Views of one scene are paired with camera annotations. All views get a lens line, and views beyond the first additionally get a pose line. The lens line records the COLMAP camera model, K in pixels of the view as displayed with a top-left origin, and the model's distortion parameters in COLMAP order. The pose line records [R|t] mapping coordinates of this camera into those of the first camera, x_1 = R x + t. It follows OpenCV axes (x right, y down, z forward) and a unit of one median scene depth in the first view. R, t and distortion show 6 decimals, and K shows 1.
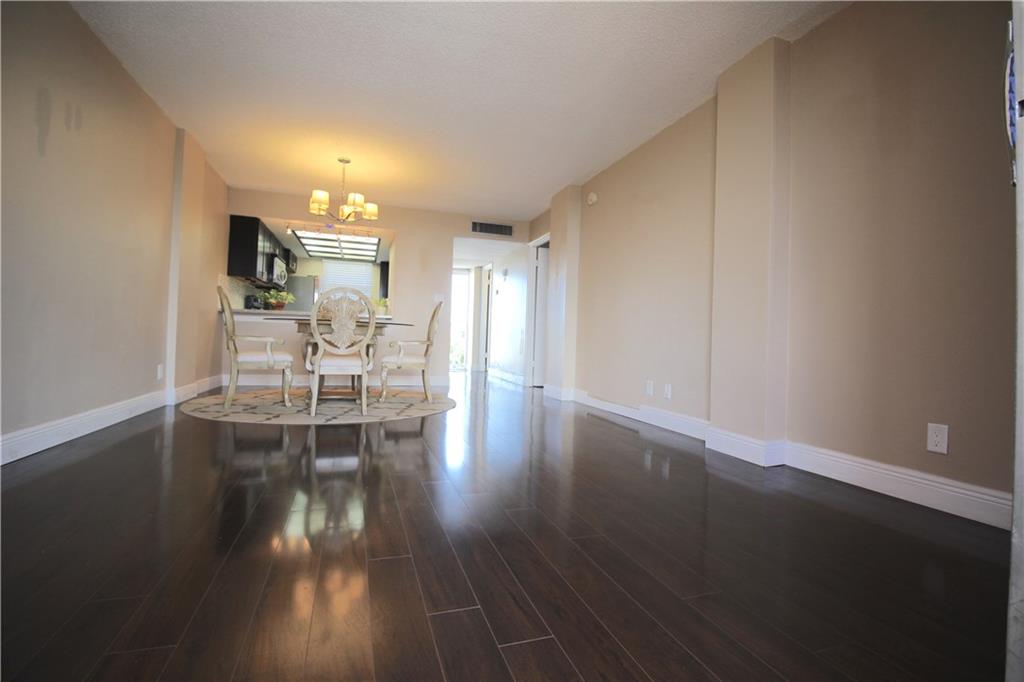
lens RADIAL K [[481.3, 0, 520.2], [0, 481.3, 335.3], [0, 0, 1]] dist [-0.010056, -0.005738]
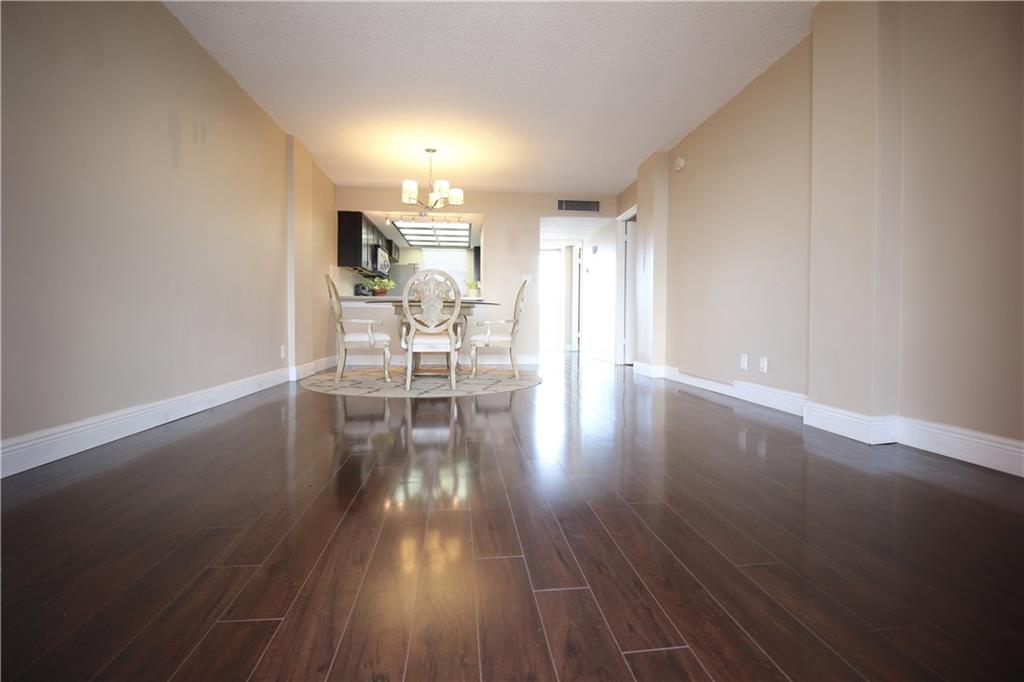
lens RADIAL K [[481.3, 0, 514.8], [0, 481.3, 334.8], [0, 0, 1]] dist [-0.010056, -0.005738]
pose [[0.975453, -0.021126, -0.219191, 0.036387], [0.028487, 0.999129, 0.030478, 0.014071], [0.218356, -0.035974, 0.975206, -0.001682]]
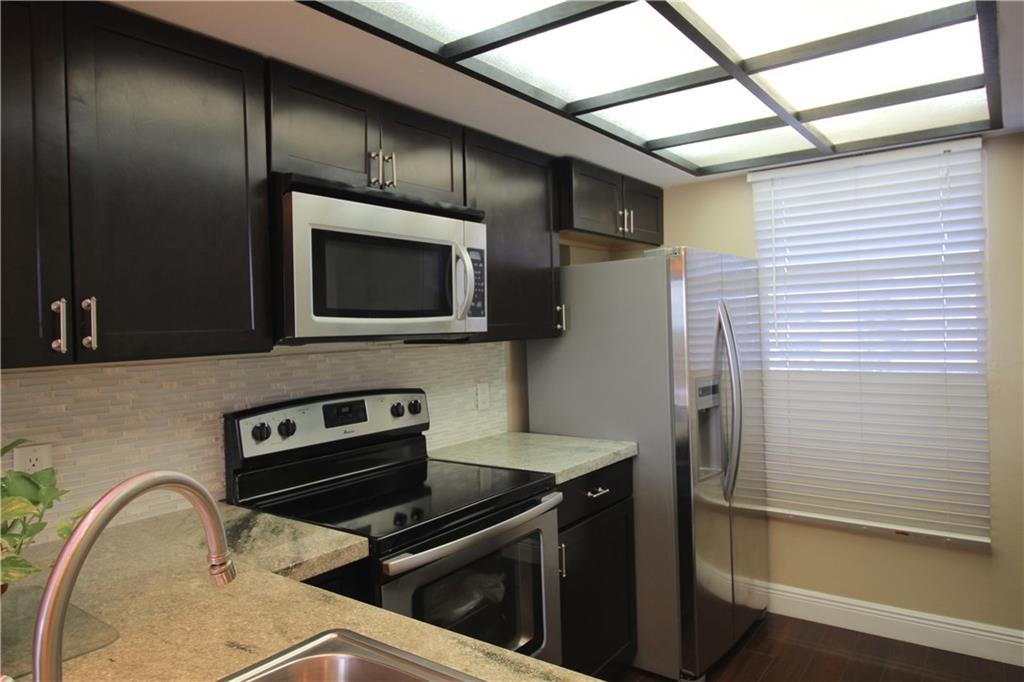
lens RADIAL K [[681.0, 0, 516.0], [0, 681.0, 336.1], [0, 0, 1]] dist [0.002486, 0.002598]
pose [[0.561334, -0.035384, -0.826832, -0.352367], [0.048671, 0.998768, -0.009700, -0.142721], [0.826157, -0.034798, 0.562365, 1.290609]]
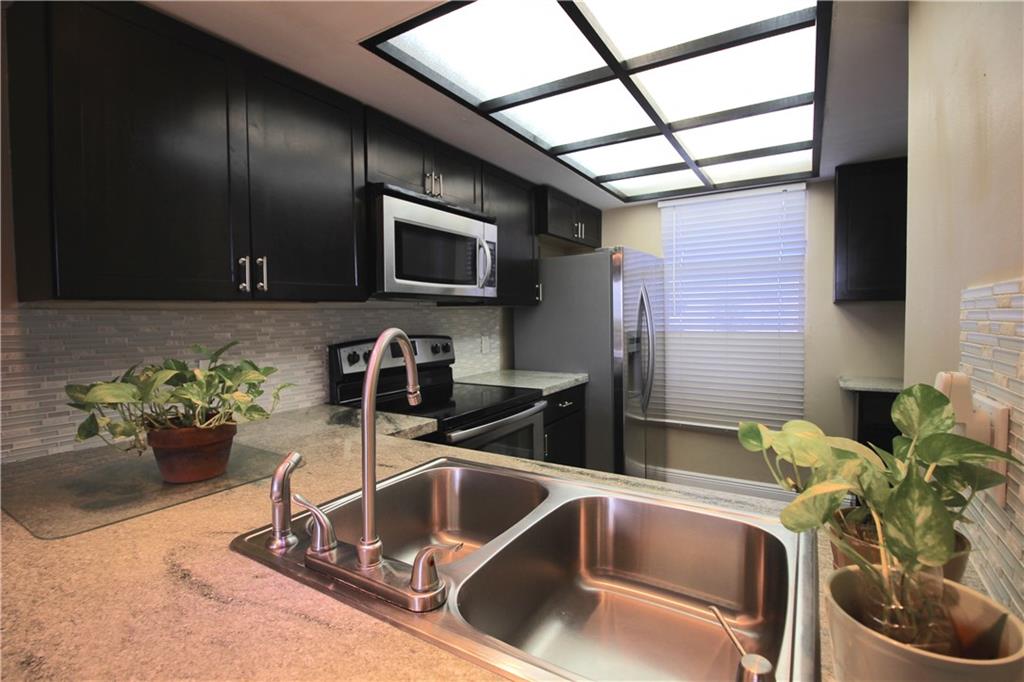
lens RADIAL K [[482.9, 0, 516.6], [0, 482.9, 338.7], [0, 0, 1]] dist [-0.001115, 0.000160]
pose [[0.632152, -0.001310, -0.774843, -0.347804], [0.035735, 0.998984, 0.027465, -0.121244], [0.774020, -0.045051, 0.631557, 1.234054]]
